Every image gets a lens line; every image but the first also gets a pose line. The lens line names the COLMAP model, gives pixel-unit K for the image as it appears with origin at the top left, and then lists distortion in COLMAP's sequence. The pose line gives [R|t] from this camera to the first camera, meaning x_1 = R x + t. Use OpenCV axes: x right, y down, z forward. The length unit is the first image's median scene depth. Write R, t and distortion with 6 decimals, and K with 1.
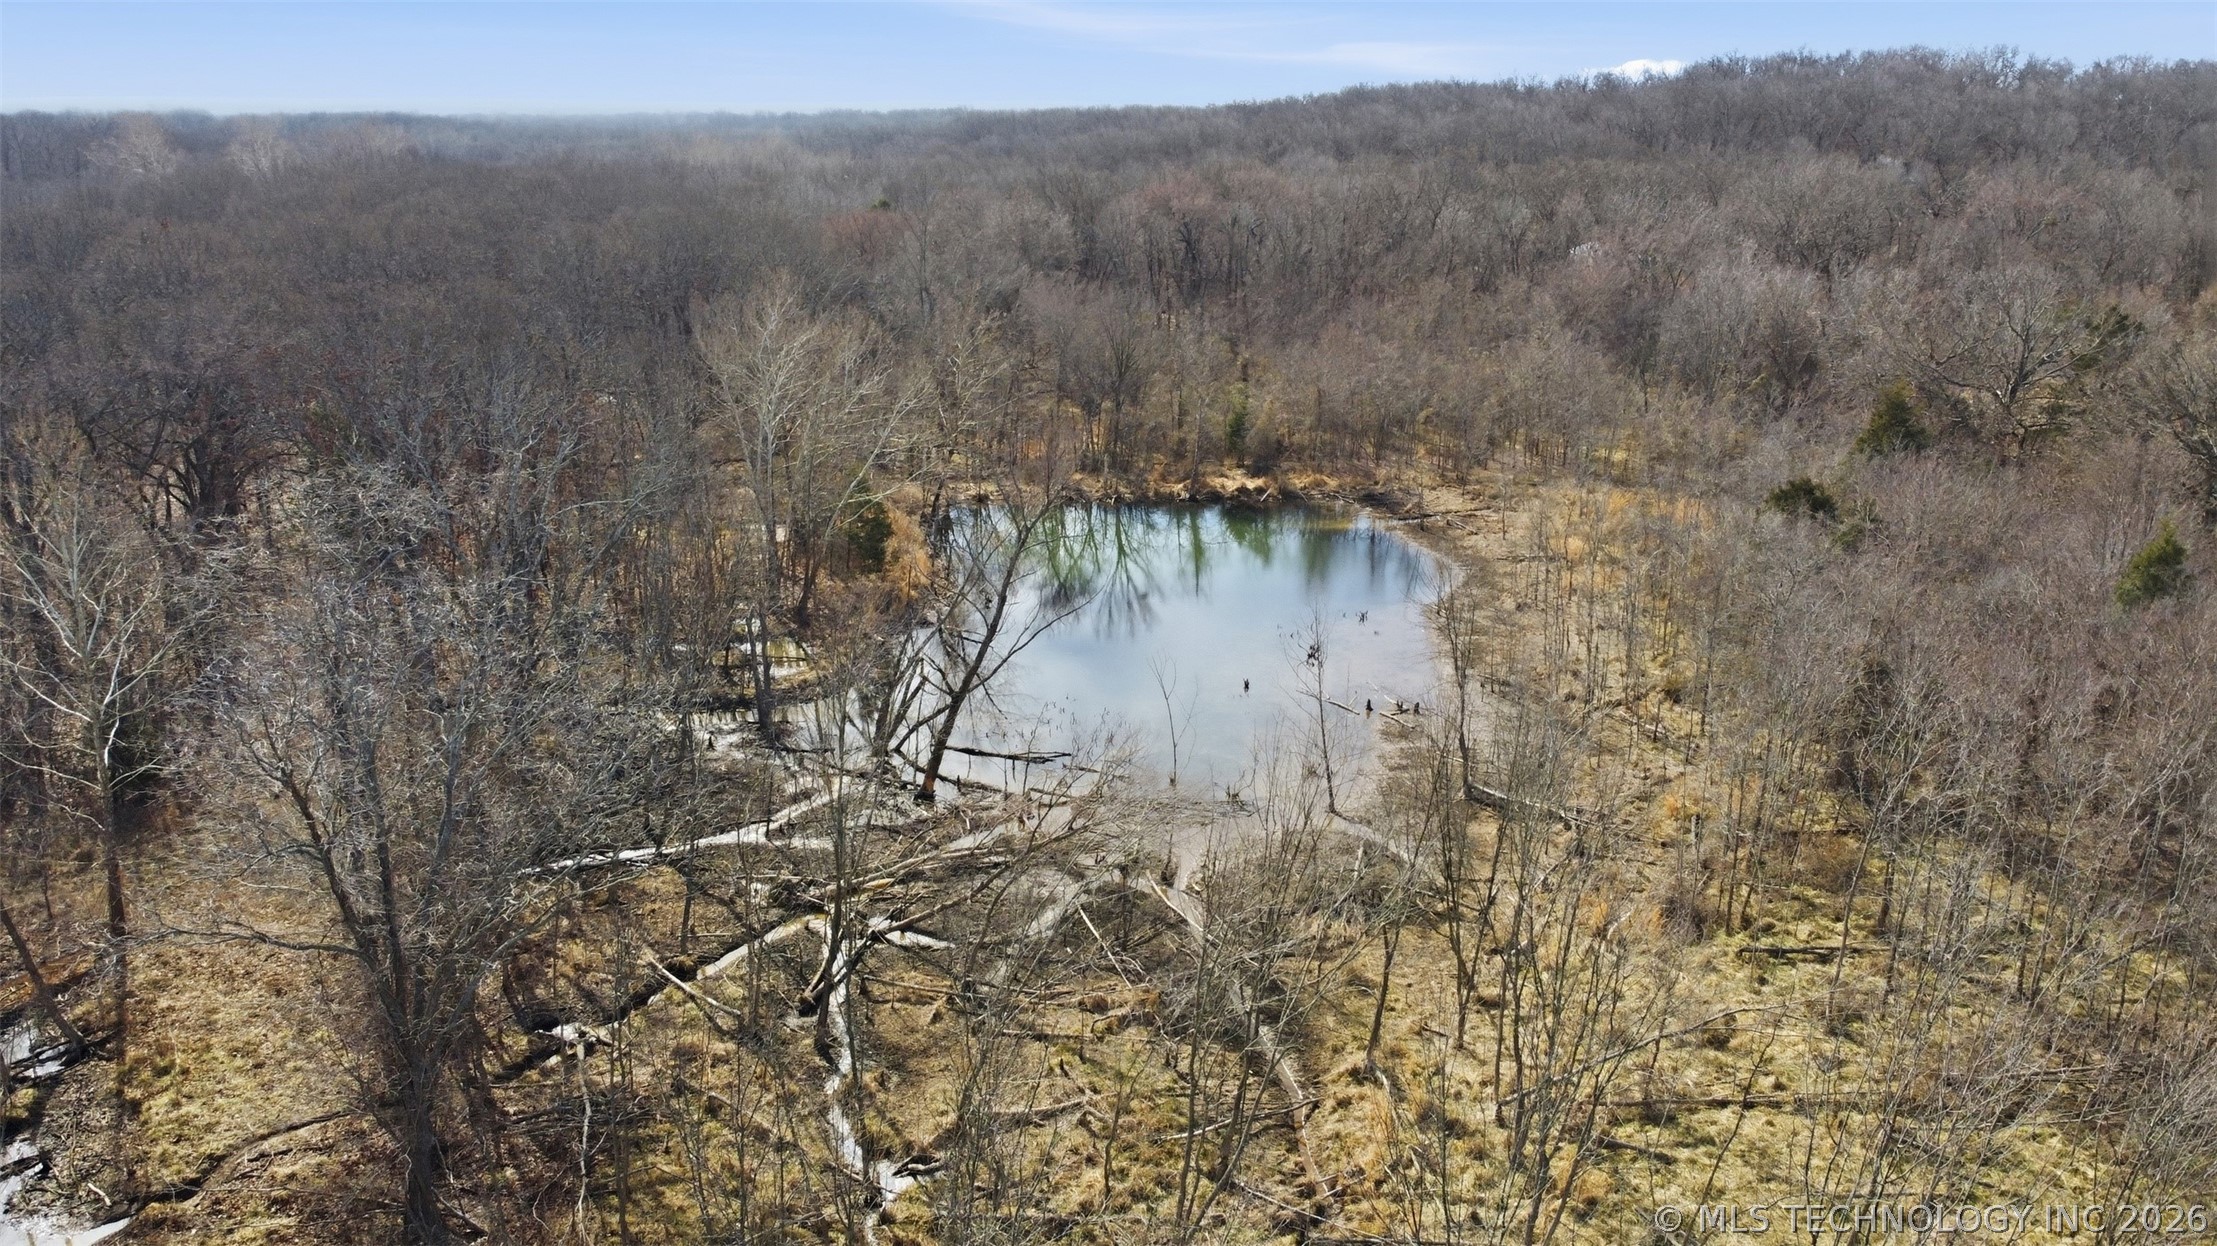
lens RADIAL K [[1671.0, 0, 1103.8], [0, 1671.0, 615.0], [0, 0, 1]] dist [0.002995, -0.003438]
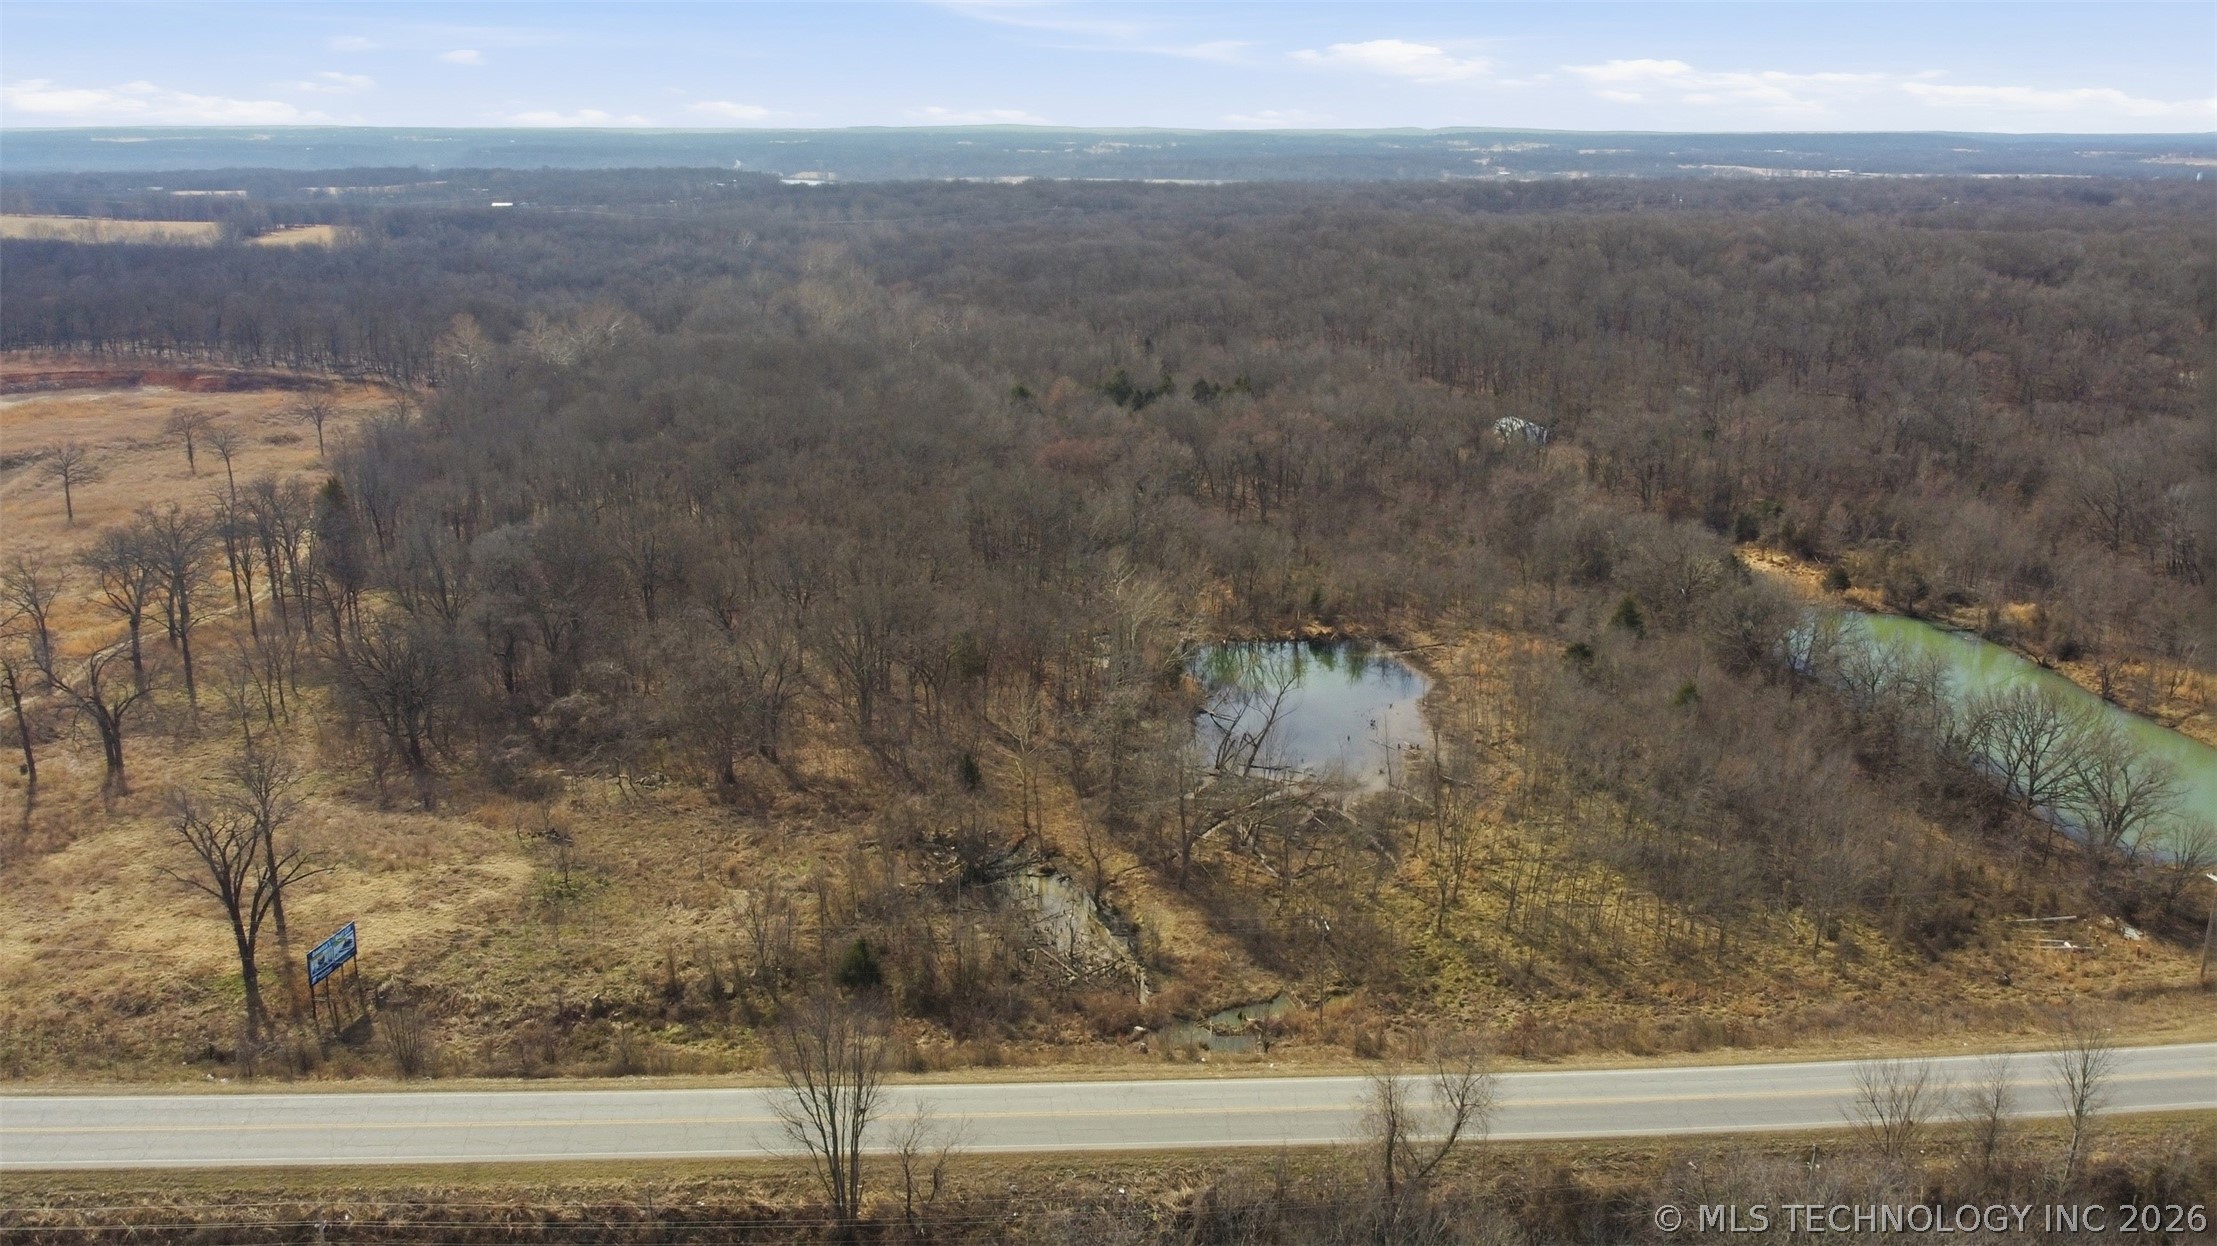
lens RADIAL K [[1671.0, 0, 1108.5], [0, 1671.0, 633.8], [0, 0, 1]] dist [0.002995, -0.003438]
pose [[0.999433, -0.011993, 0.031460, -0.271915], [0.011956, 0.999928, 0.001367, -0.094490], [-0.031474, -0.000990, 0.999504, -1.149699]]
